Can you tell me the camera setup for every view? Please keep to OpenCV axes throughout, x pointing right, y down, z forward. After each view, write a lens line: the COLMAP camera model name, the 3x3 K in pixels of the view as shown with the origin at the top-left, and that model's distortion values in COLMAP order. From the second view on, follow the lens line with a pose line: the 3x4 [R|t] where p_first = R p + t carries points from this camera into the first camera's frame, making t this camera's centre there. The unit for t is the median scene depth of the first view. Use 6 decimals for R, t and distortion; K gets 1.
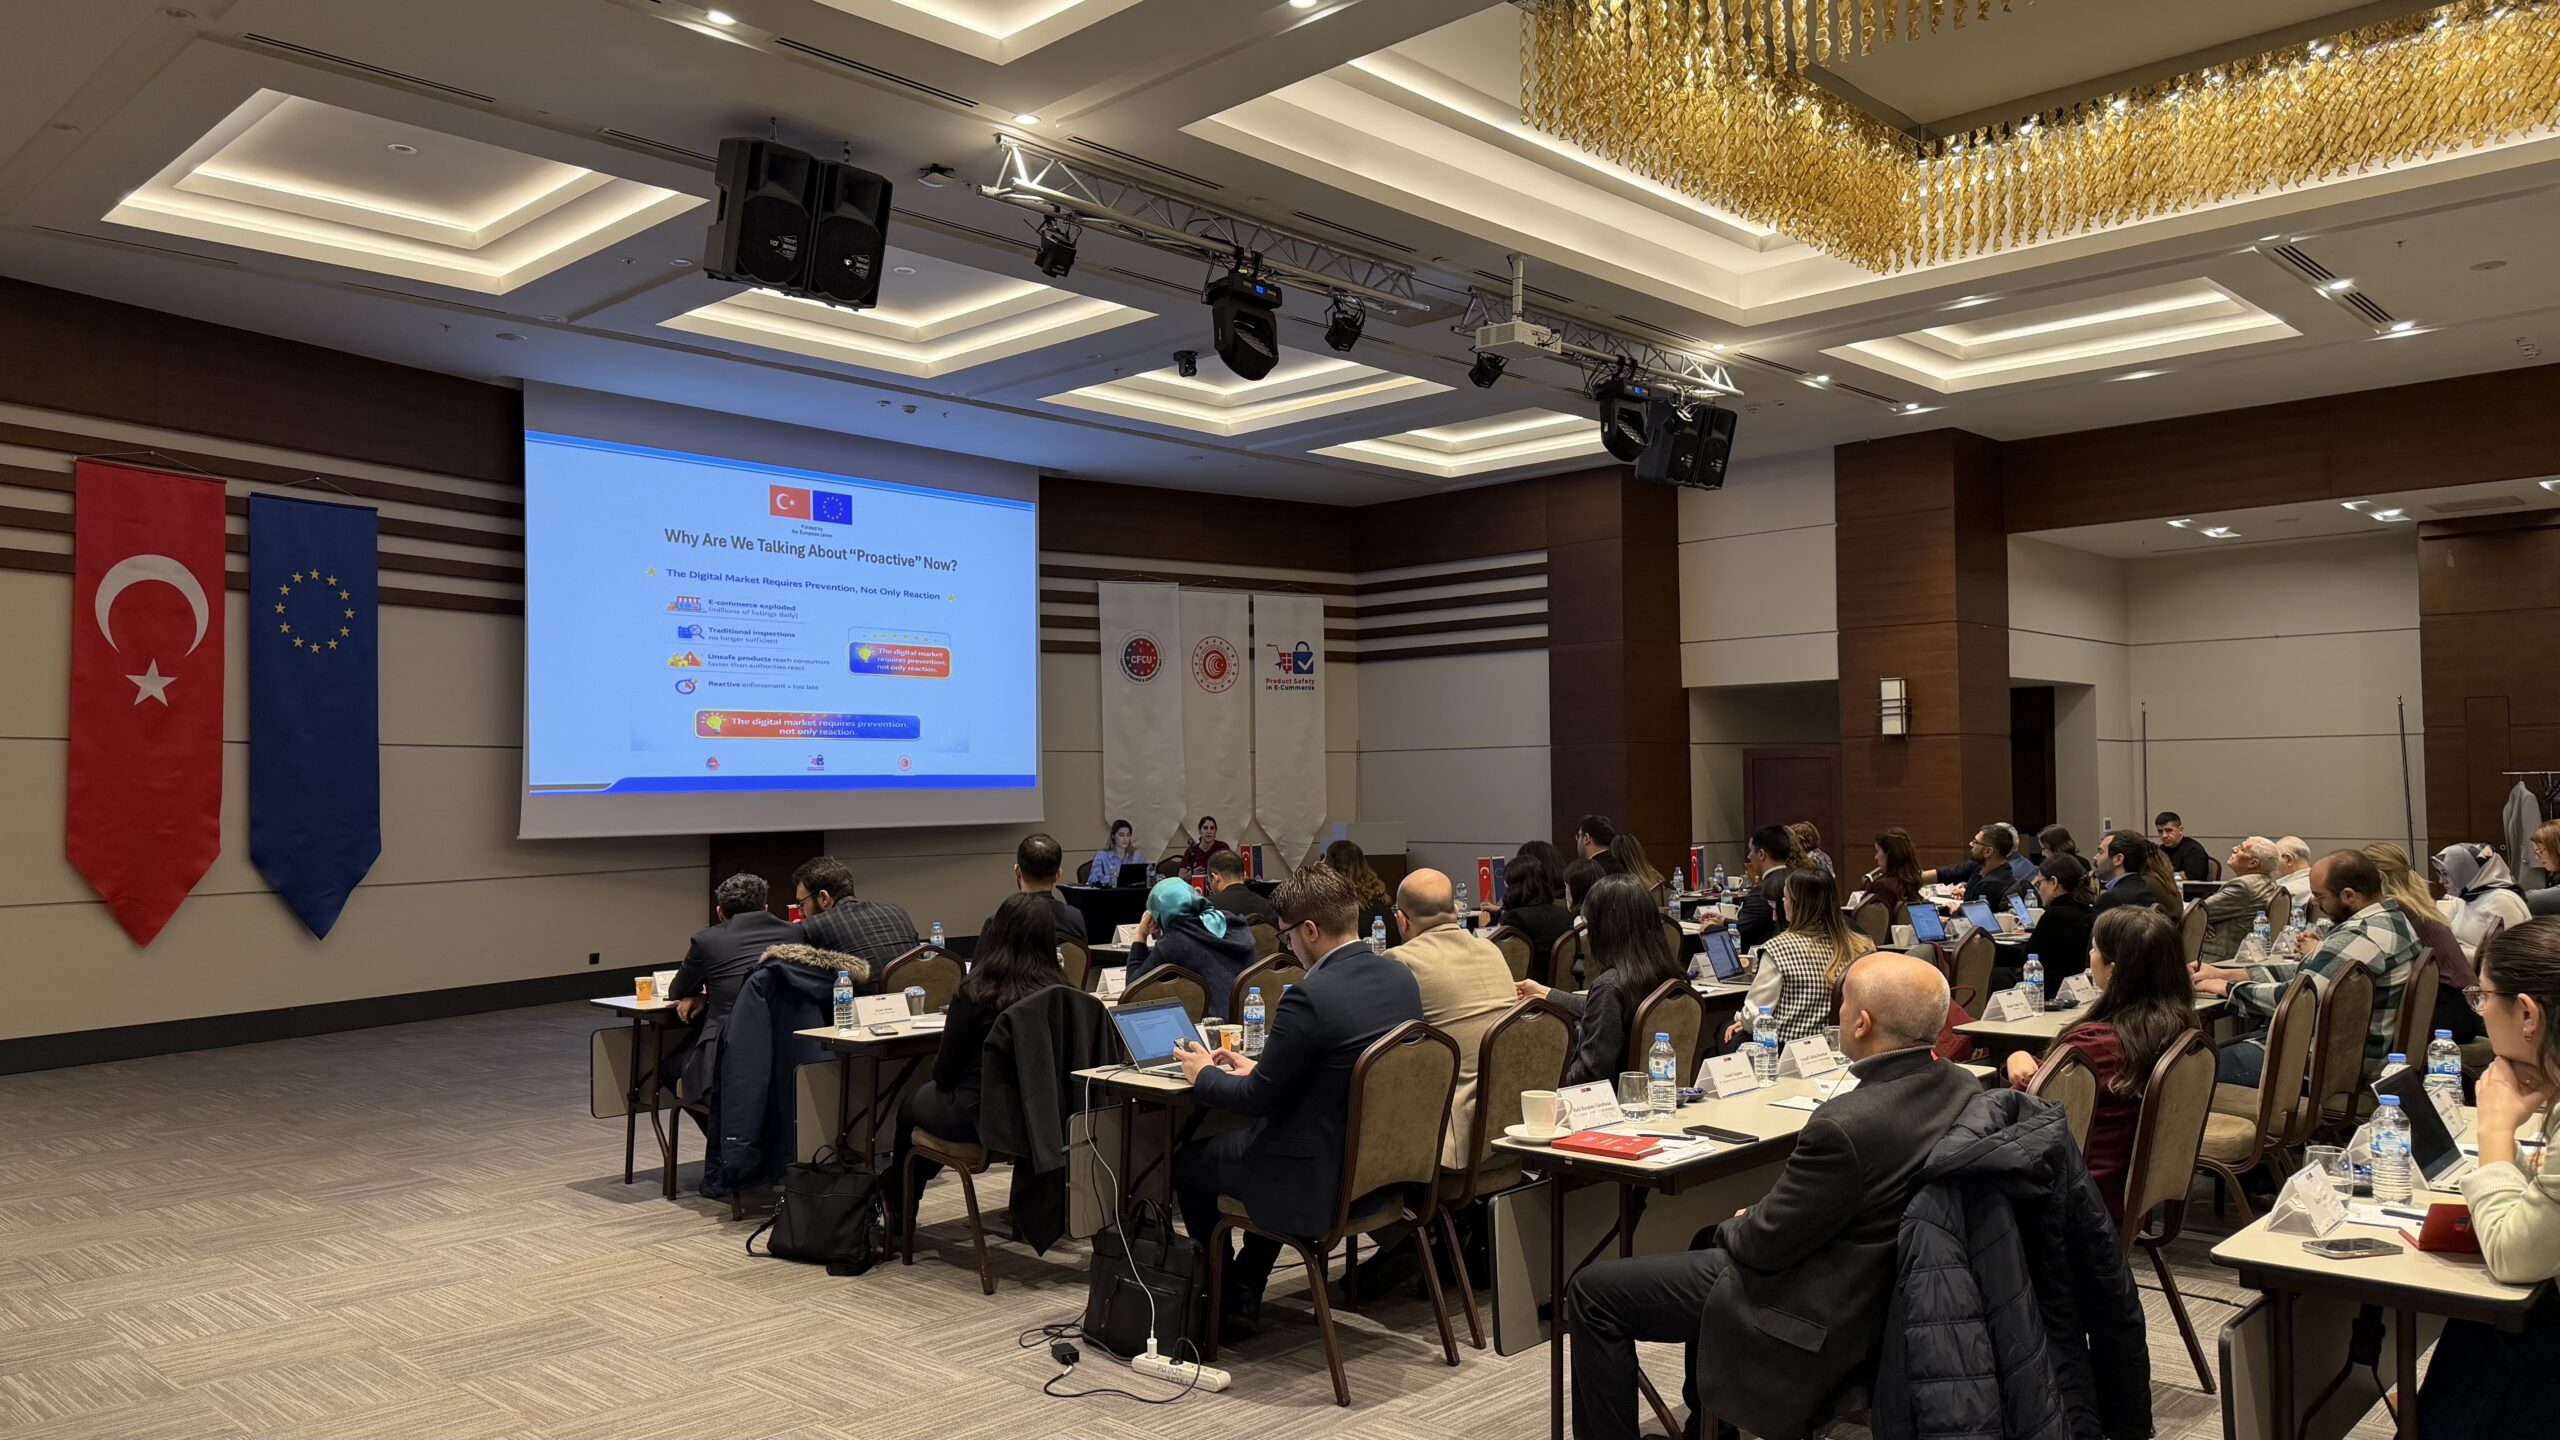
lens RADIAL K [[1809.0, 0, 1276.4], [0, 1809.0, 725.6], [0, 0, 1]] dist [0.076872, -0.065750]
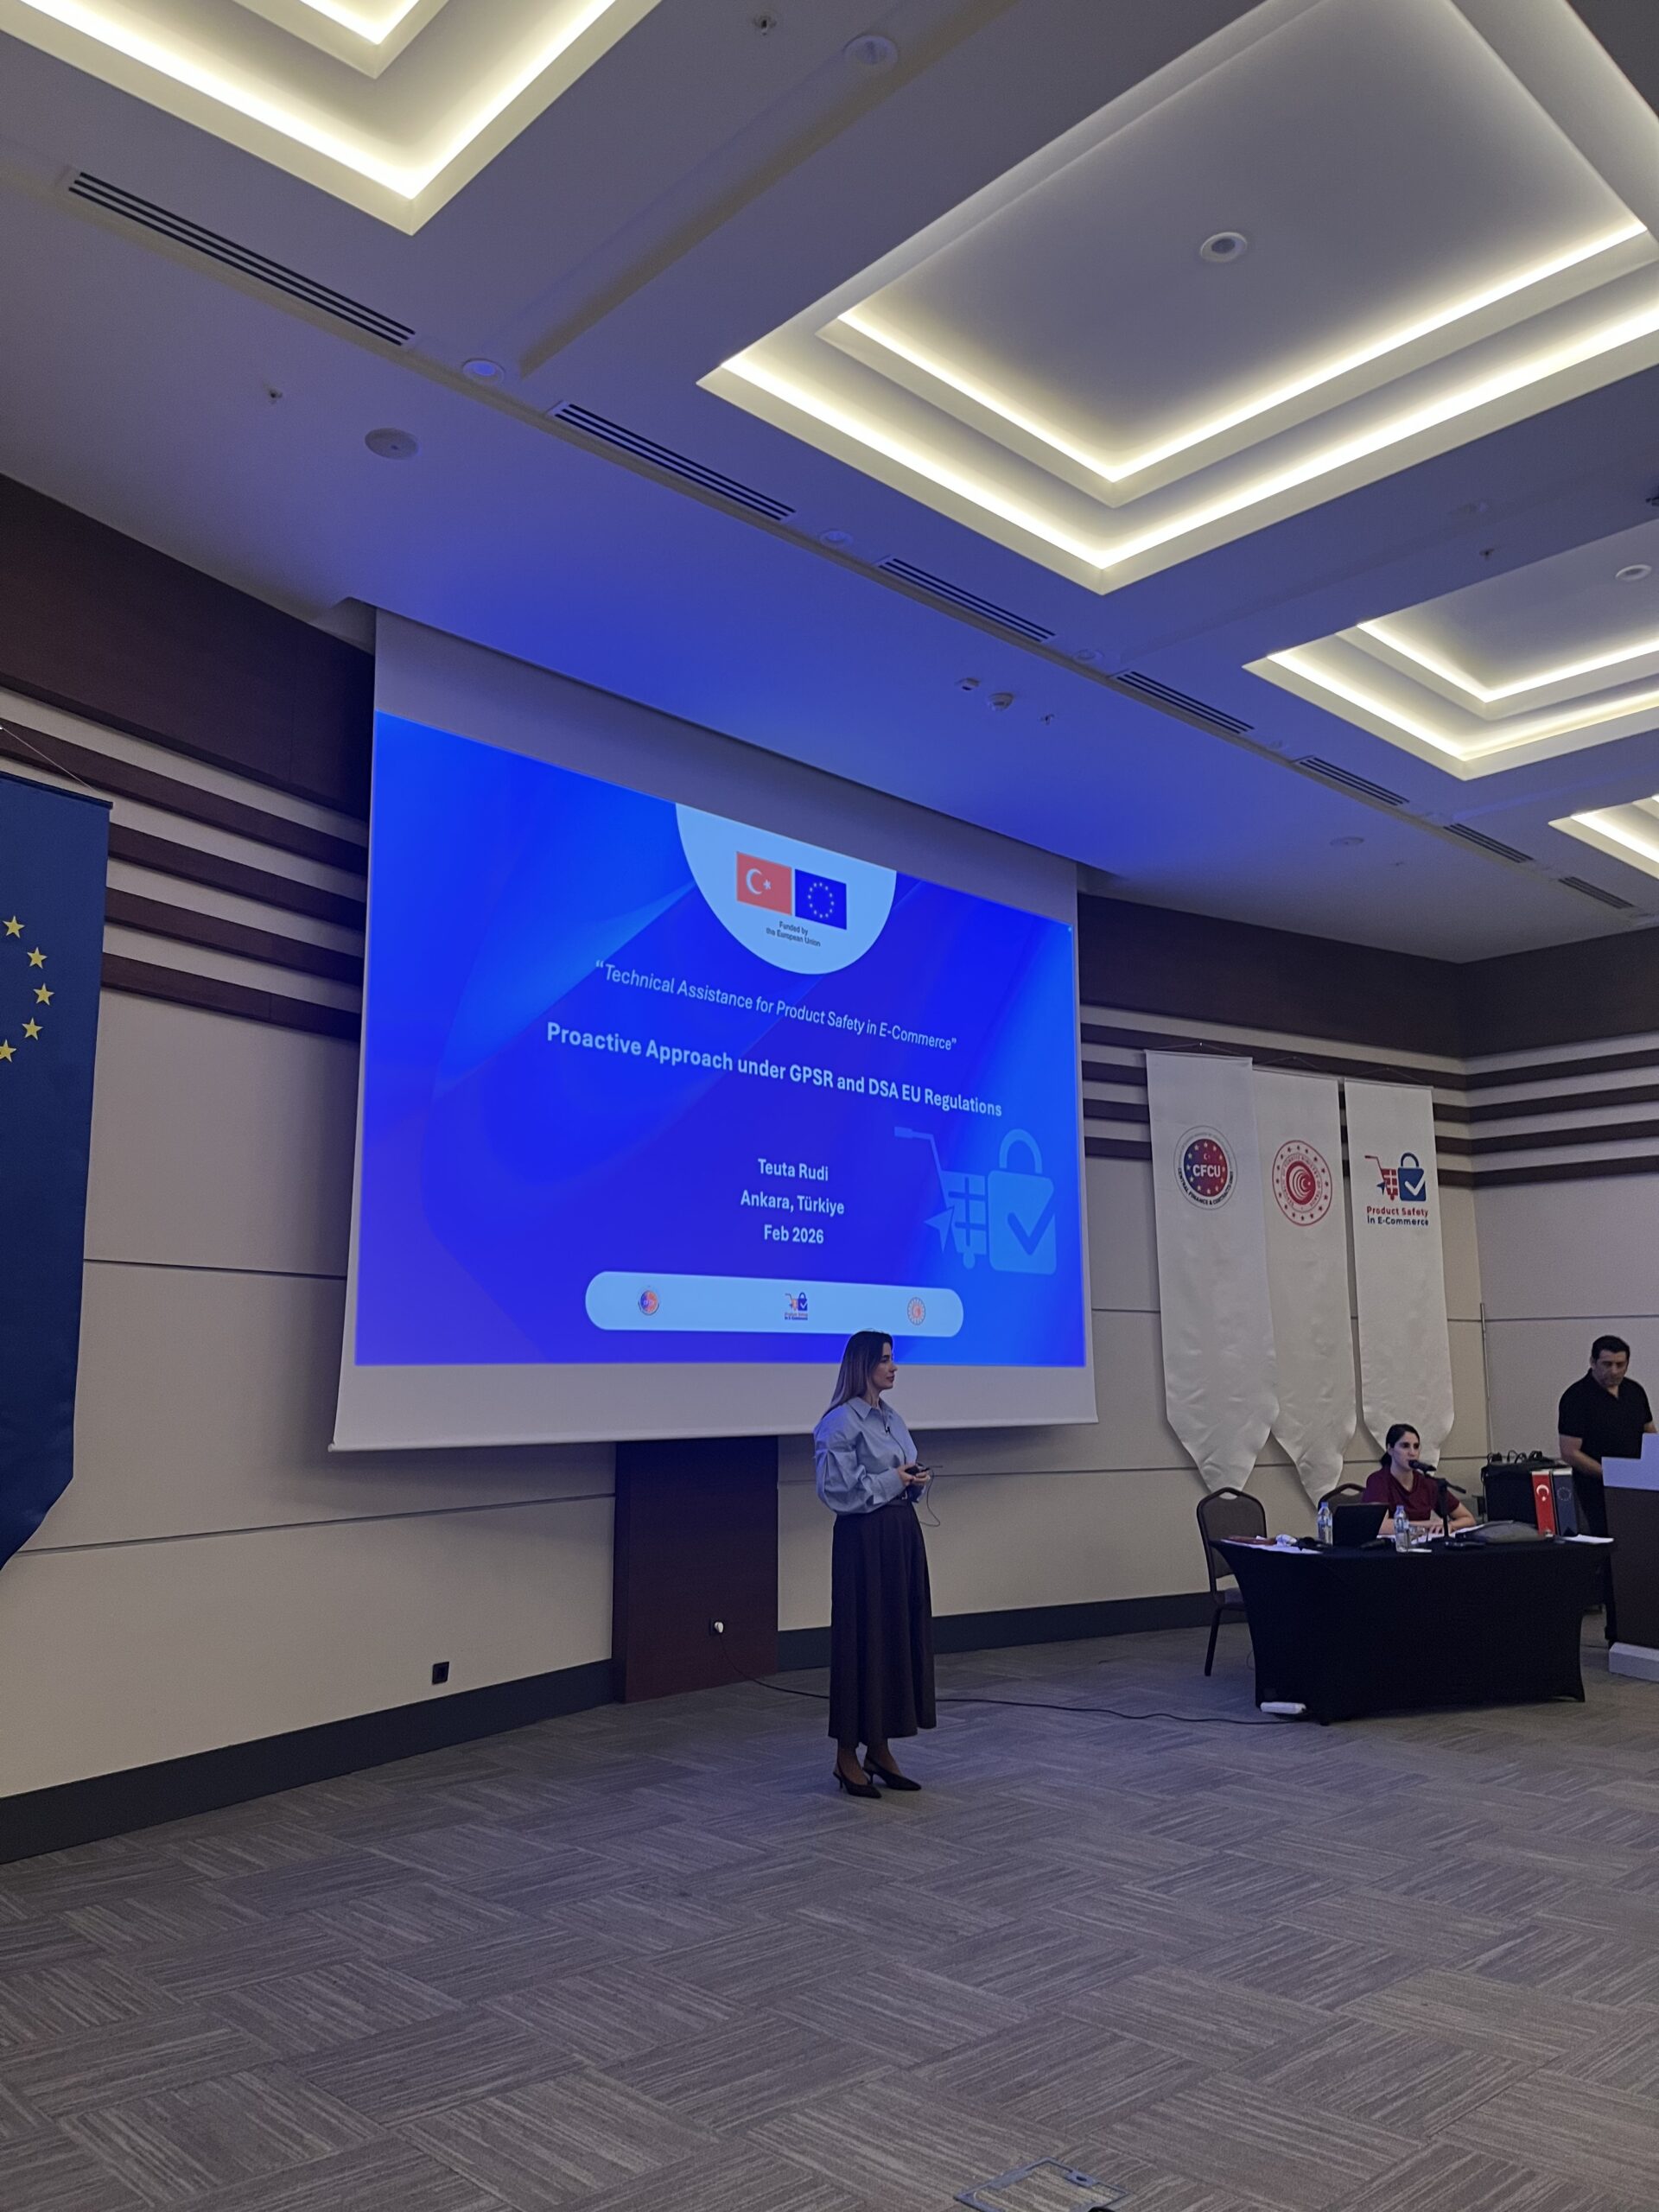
lens RADIAL K [[1674.6, 0, 812.4], [0, 1674.6, 1094.1], [0, 0, 1]] dist [0.043392, -0.057859]
pose [[0.998657, 0.000529, -0.051813, -0.219525], [-0.007417, 0.991110, -0.132836, 0.020896], [0.051282, 0.133042, 0.989783, 0.452785]]
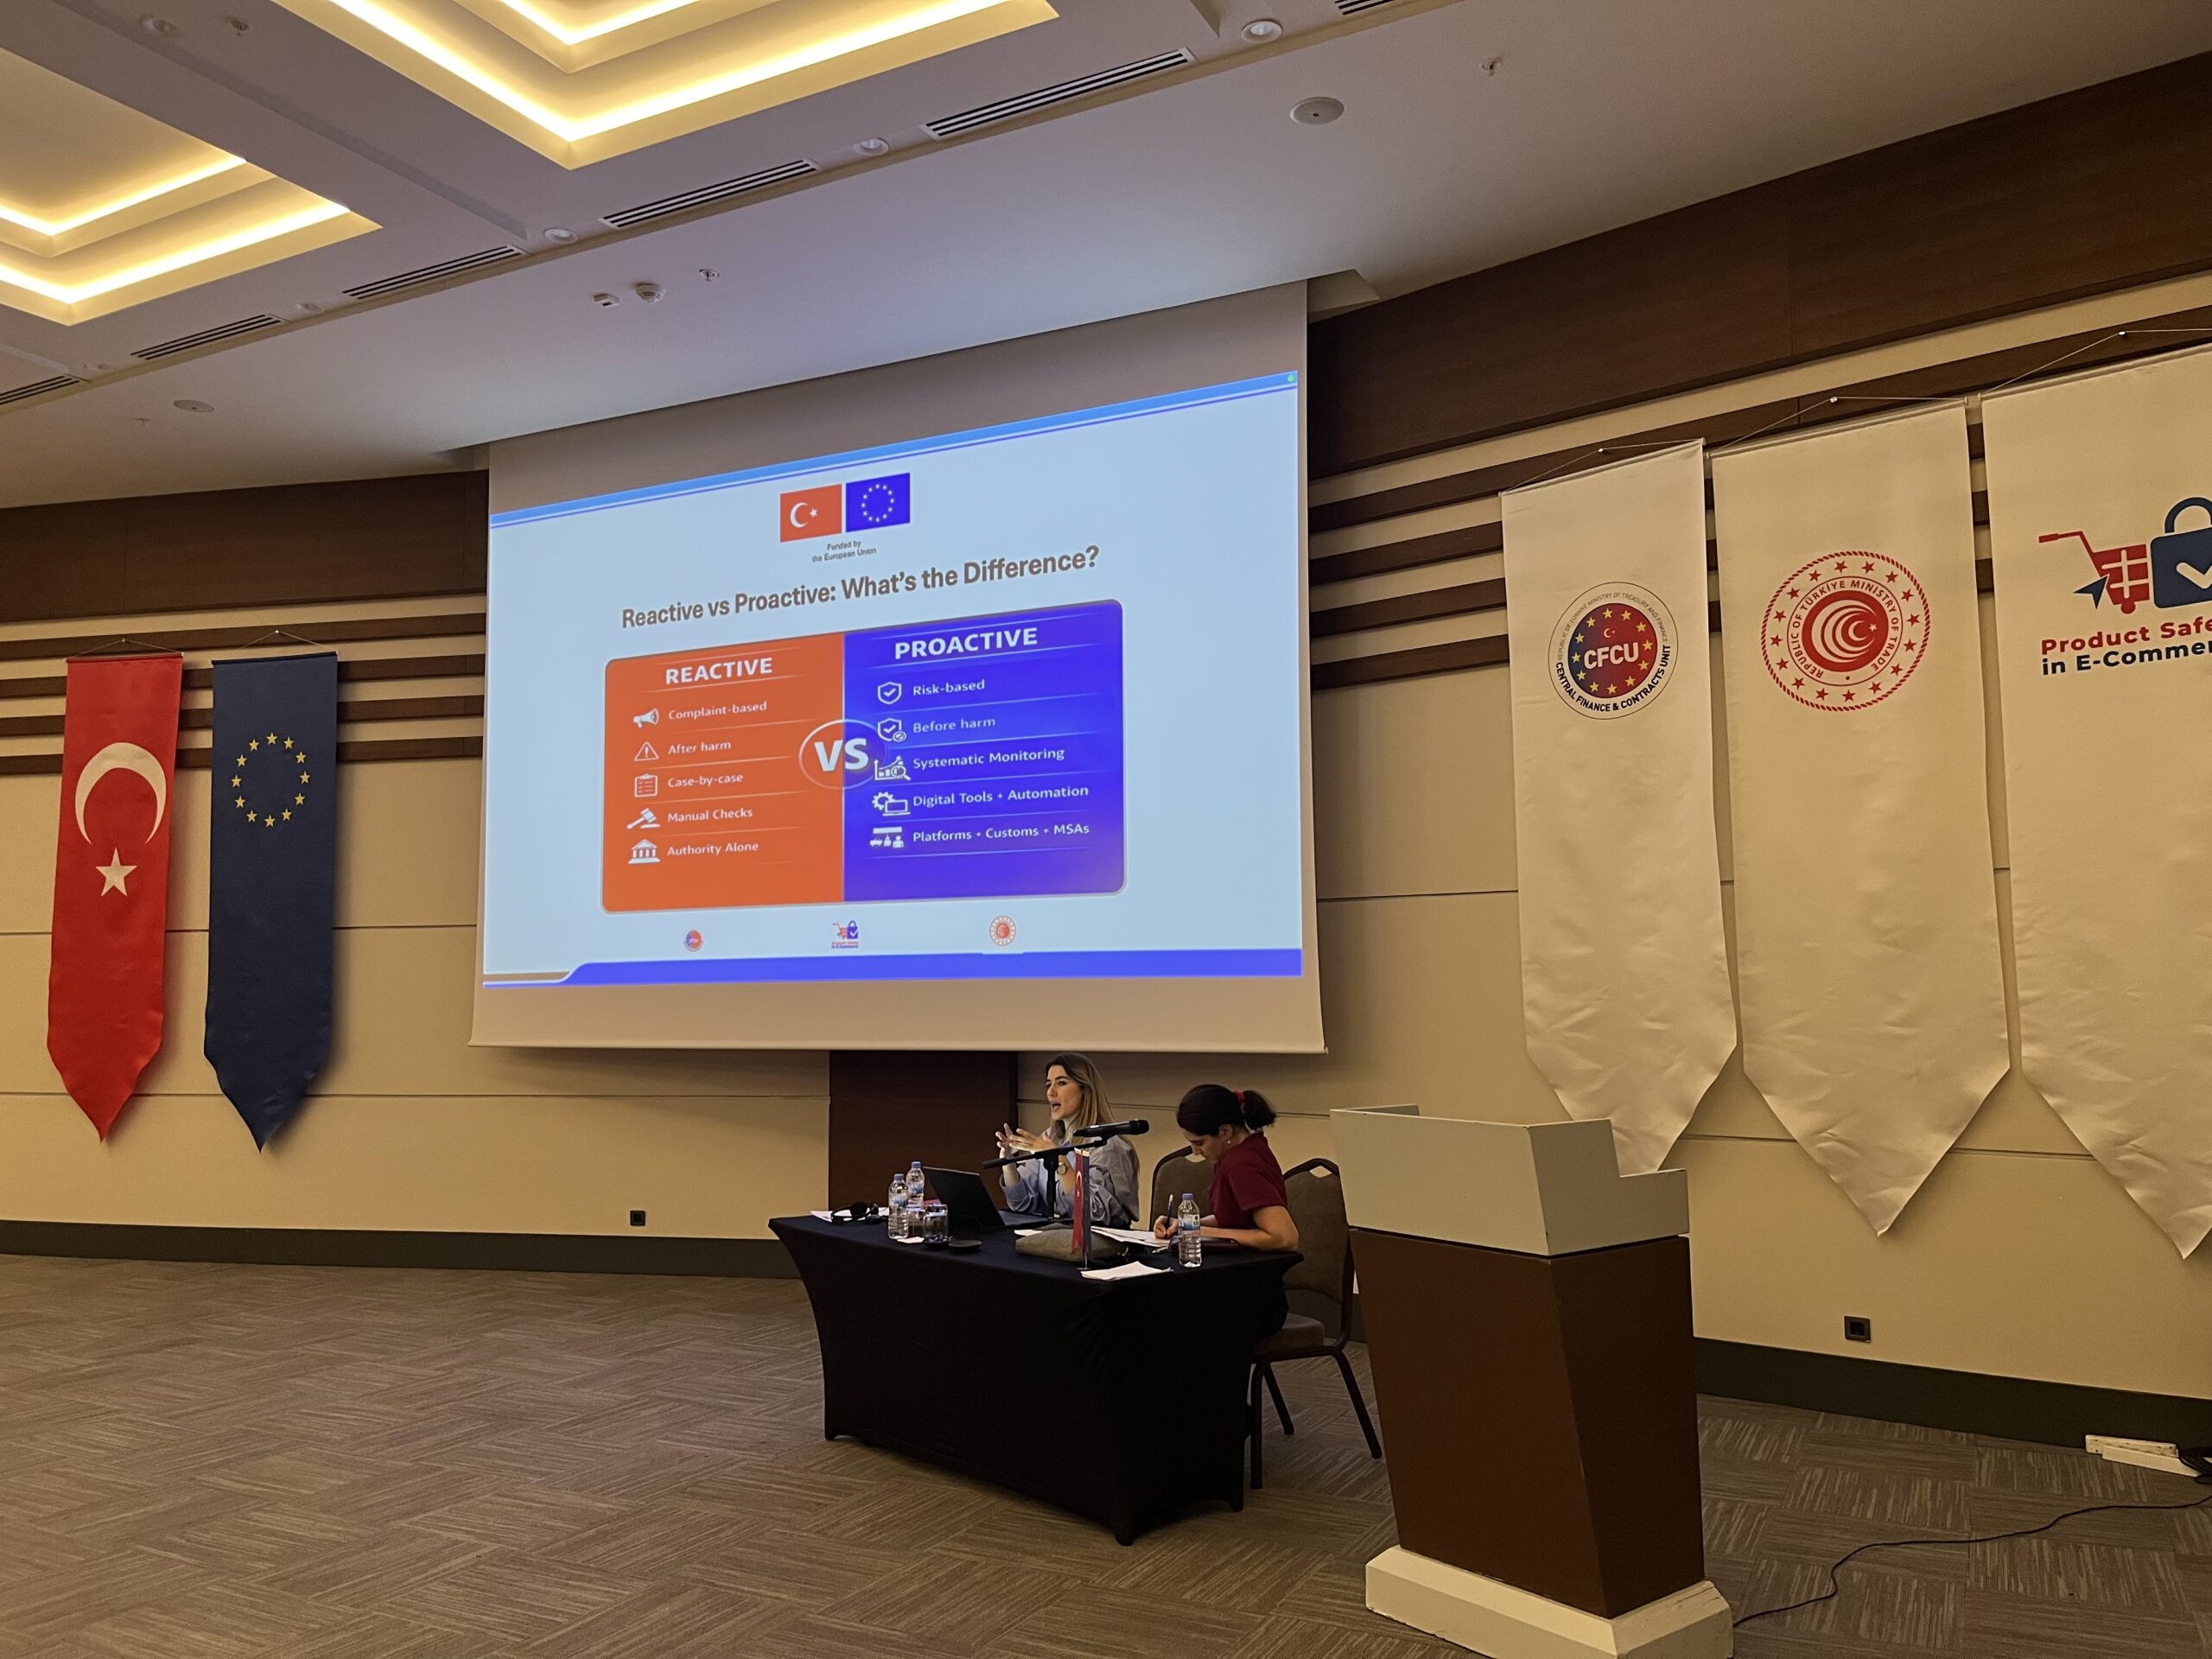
lens RADIAL K [[1674.6, 0, 1094.0], [0, 1674.6, 847.0], [0, 0, 1]] dist [0.043392, -0.057859]
pose [[0.274902, -0.073122, -0.958688, 0.292915], [0.036863, 0.997172, -0.065487, 0.030533], [0.960765, -0.017338, 0.276820, 0.923508]]
